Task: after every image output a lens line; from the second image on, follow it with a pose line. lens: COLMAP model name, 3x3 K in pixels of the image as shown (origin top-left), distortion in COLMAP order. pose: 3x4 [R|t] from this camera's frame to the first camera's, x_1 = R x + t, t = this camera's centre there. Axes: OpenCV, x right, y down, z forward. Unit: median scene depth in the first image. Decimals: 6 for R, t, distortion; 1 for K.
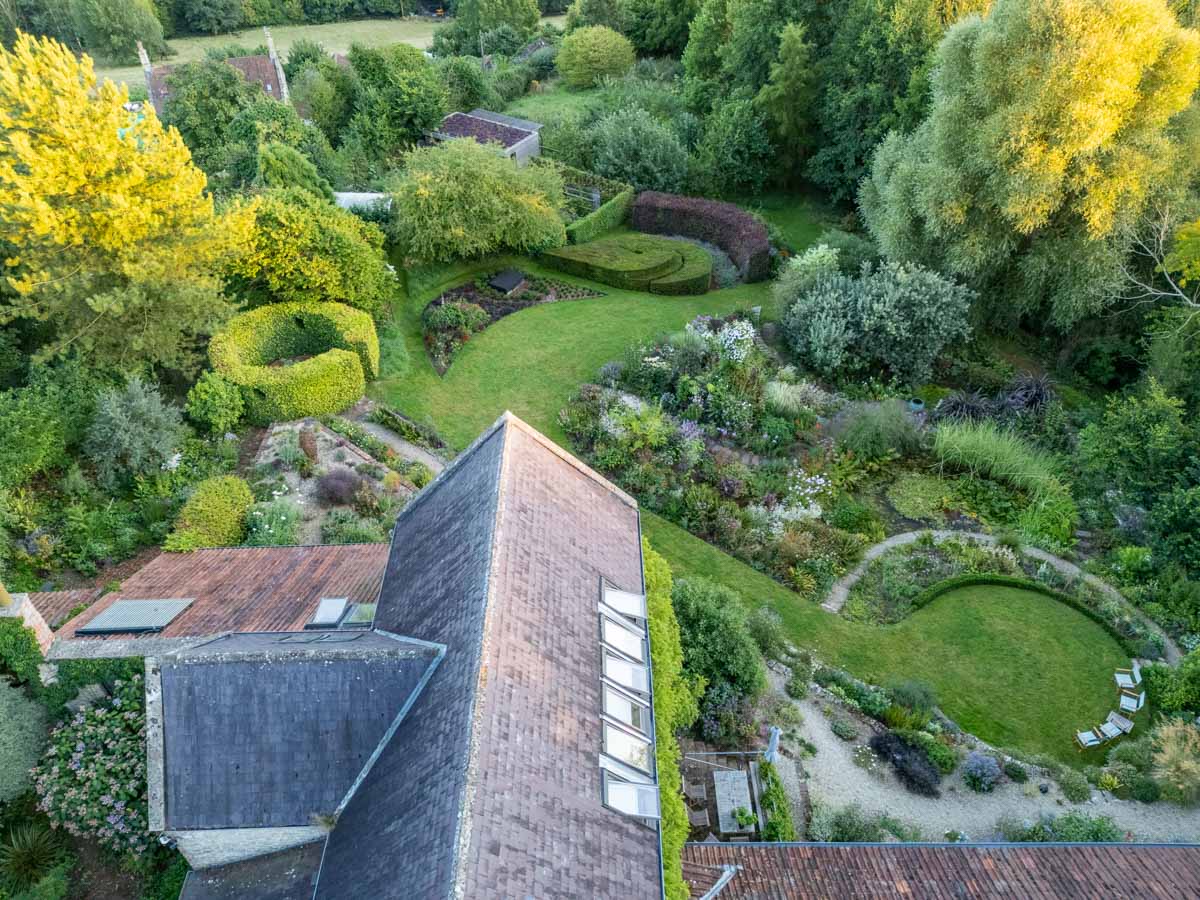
lens RADIAL K [[880.7, 0, 600.0], [0, 880.7, 450.0], [0, 0, 1]] dist [0.079513, -0.008972]
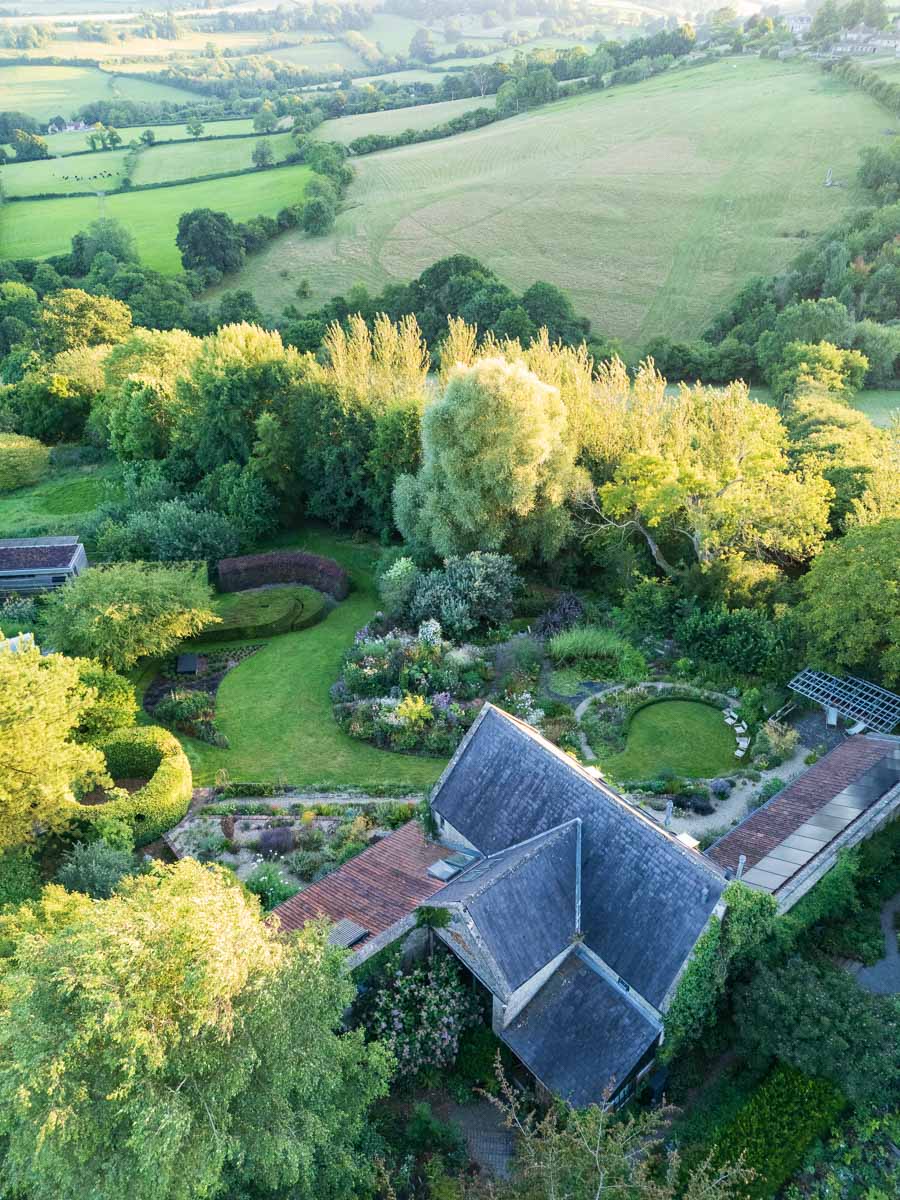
lens RADIAL K [[880.7, 0, 450.0], [0, 880.7, 600.0], [0, 0, 1]] dist [0.079513, -0.008972]
pose [[0.776056, -0.330350, 0.537221, -0.642423], [0.409890, 0.911589, -0.031559, -0.128125], [-0.479299, 0.244693, 0.842851, -0.281328]]
